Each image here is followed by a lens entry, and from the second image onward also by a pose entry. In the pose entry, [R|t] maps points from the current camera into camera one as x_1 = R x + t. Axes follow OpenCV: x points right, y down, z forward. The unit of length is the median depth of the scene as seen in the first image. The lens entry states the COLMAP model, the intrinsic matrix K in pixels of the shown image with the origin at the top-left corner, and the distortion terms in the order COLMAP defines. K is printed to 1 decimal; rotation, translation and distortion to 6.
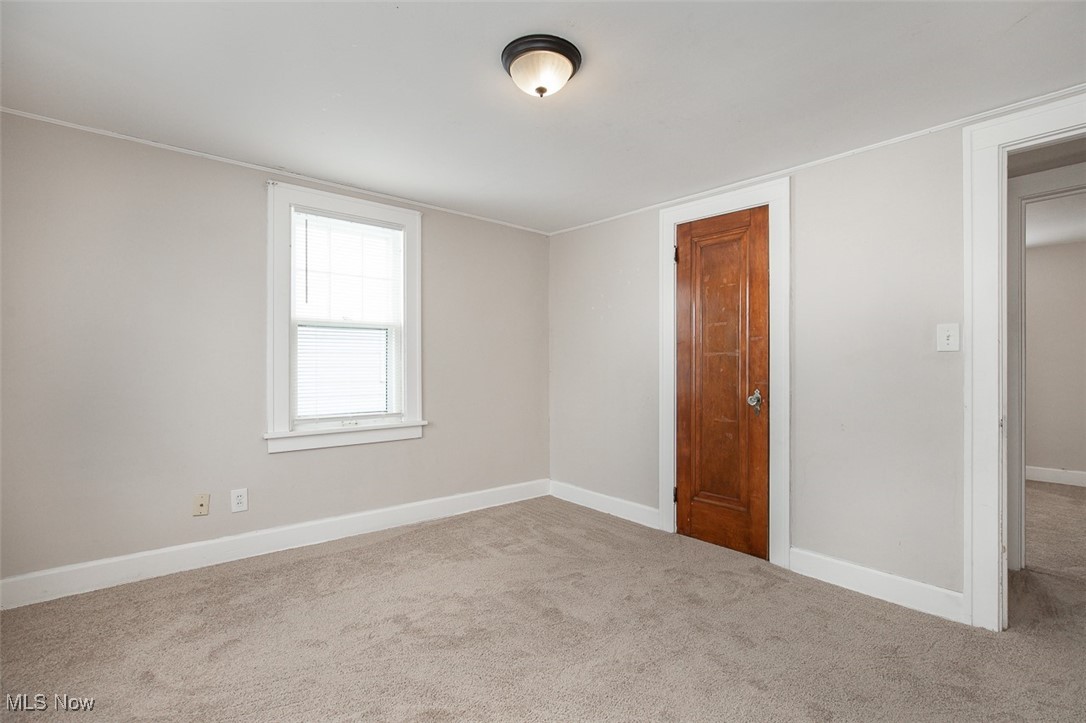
lens RADIAL K [[499.0, 0, 541.6], [0, 499.0, 364.9], [0, 0, 1]] dist [0.000166, 0.000550]
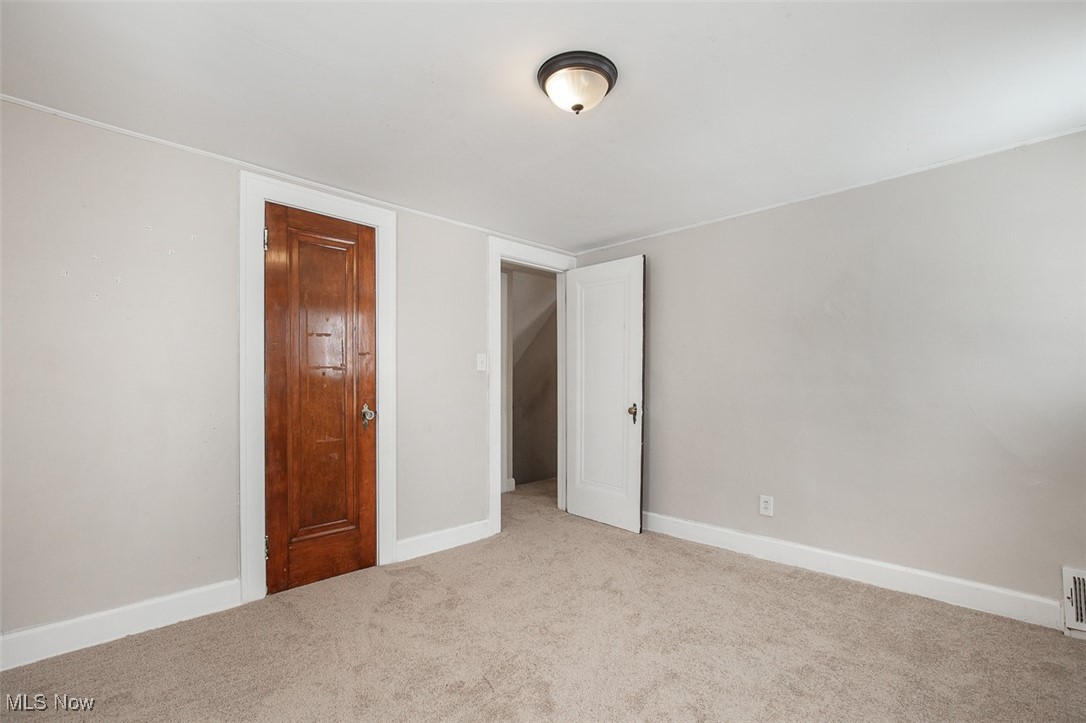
lens RADIAL K [[499.0, 0, 540.6], [0, 499.0, 377.1], [0, 0, 1]] dist [0.000166, 0.000550]
pose [[-0.066135, 0.002070, 0.997809, -0.589314], [-0.000951, 0.999997, -0.002138, -0.004072], [-0.997810, -0.001091, -0.066133, 0.683829]]
